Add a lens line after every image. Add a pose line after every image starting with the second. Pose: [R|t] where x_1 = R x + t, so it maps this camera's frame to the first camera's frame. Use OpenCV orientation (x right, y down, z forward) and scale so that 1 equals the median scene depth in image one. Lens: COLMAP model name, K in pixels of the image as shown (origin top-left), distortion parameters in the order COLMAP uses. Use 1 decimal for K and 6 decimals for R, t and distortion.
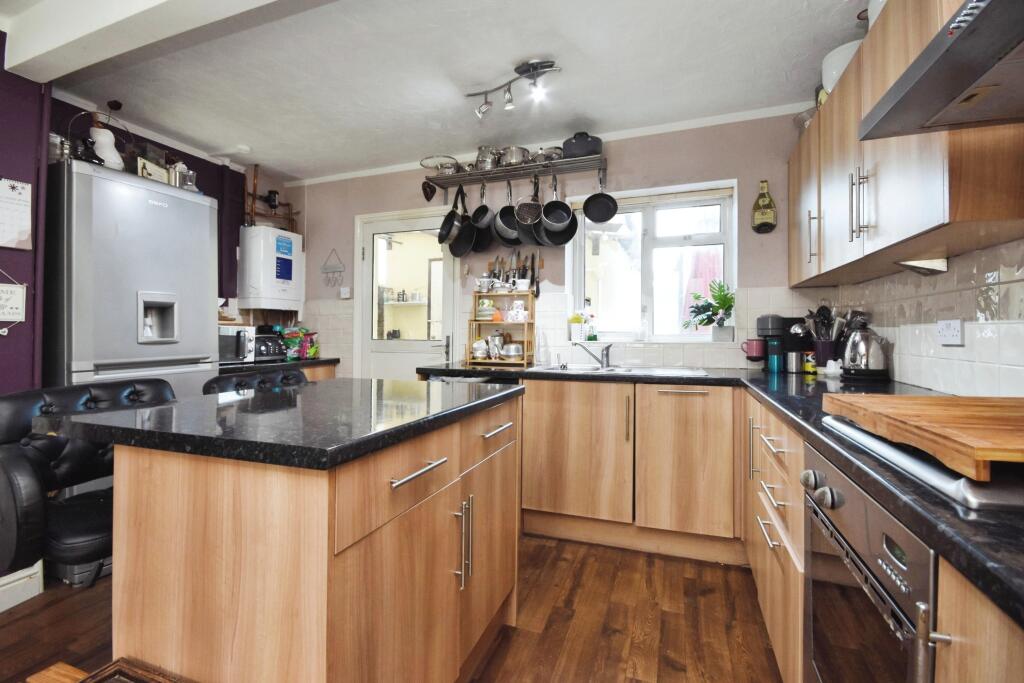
lens RADIAL K [[460.7, 0, 510.7], [0, 460.7, 332.0], [0, 0, 1]] dist [-0.009536, -0.000518]
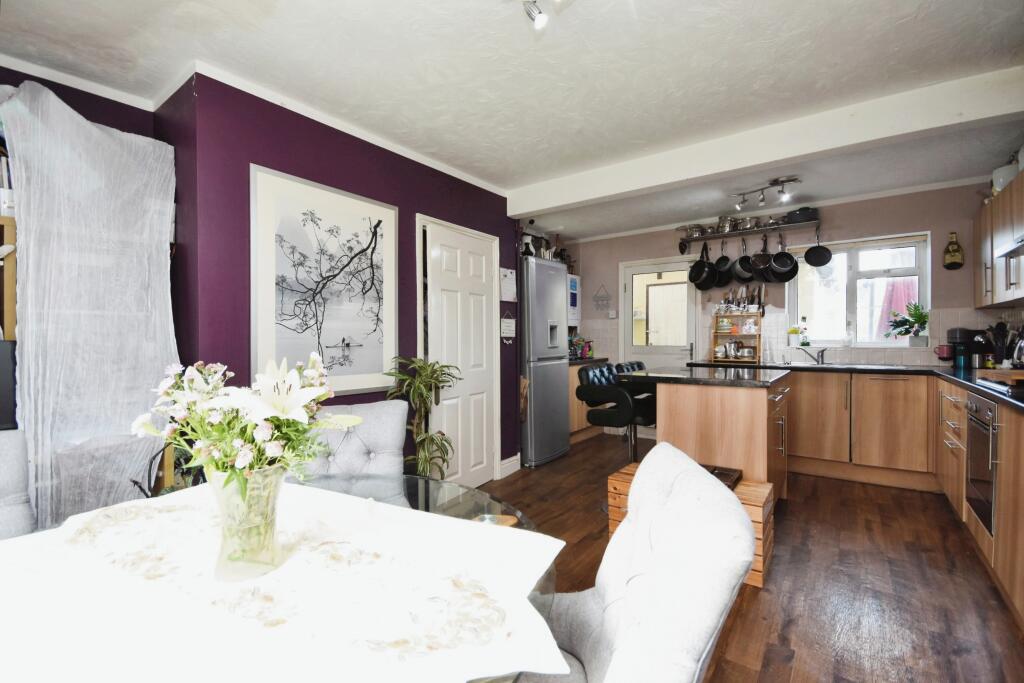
lens RADIAL K [[452.5, 0, 512.0], [0, 452.5, 341.5], [0, 0, 1]] dist [0.013596, -0.015454]
pose [[0.958957, -0.002456, -0.283541, -0.325846], [0.004586, 0.999966, 0.006848, -0.010406], [0.283514, -0.007867, 0.958936, -0.657611]]
